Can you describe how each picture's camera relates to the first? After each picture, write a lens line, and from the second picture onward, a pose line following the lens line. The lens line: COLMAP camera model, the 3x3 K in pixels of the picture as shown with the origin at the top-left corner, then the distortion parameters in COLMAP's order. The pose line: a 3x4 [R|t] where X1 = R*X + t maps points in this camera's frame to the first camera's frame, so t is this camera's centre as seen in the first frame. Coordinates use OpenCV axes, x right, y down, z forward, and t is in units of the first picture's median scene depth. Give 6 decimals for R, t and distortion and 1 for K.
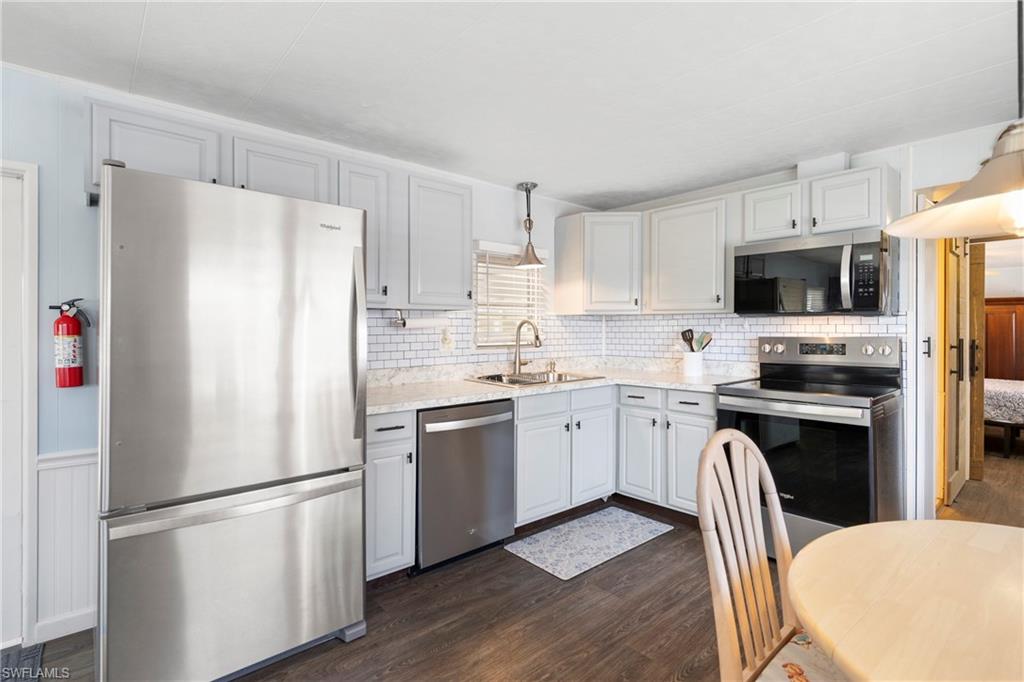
lens RADIAL K [[487.0, 0, 543.2], [0, 487.0, 324.4], [0, 0, 1]] dist [-0.001559, 0.000230]
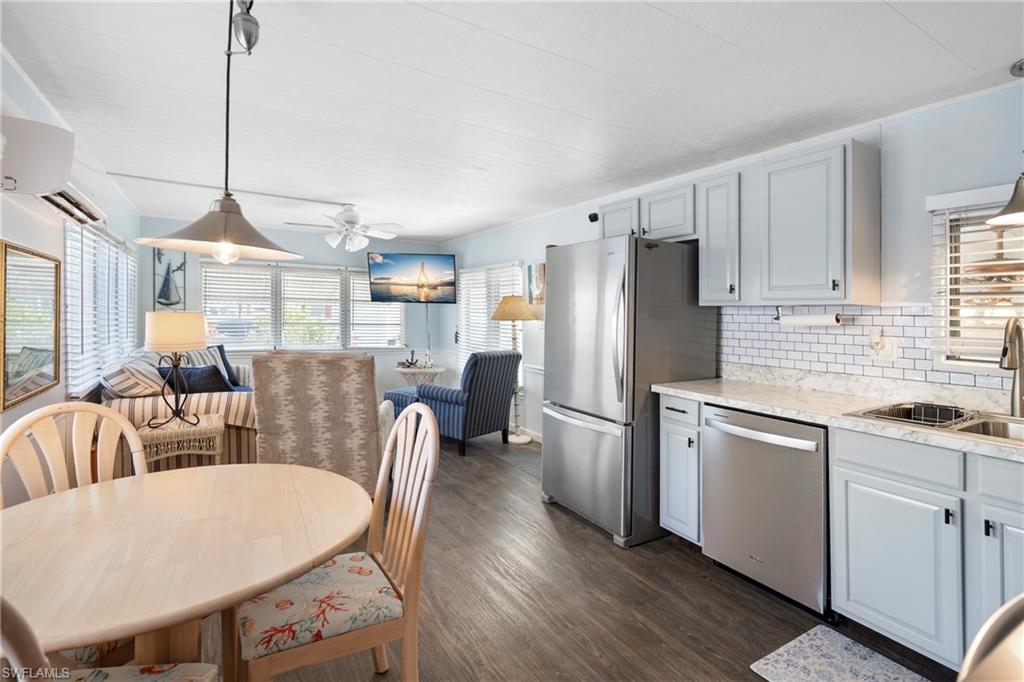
lens RADIAL K [[487.0, 0, 525.7], [0, 487.0, 324.2], [0, 0, 1]] dist [-0.001559, 0.000230]
pose [[-0.177841, 0.015352, -0.983939, 0.722678], [-0.011210, 0.999782, 0.017625, -0.006592], [0.983995, 0.014164, -0.177630, 0.687059]]
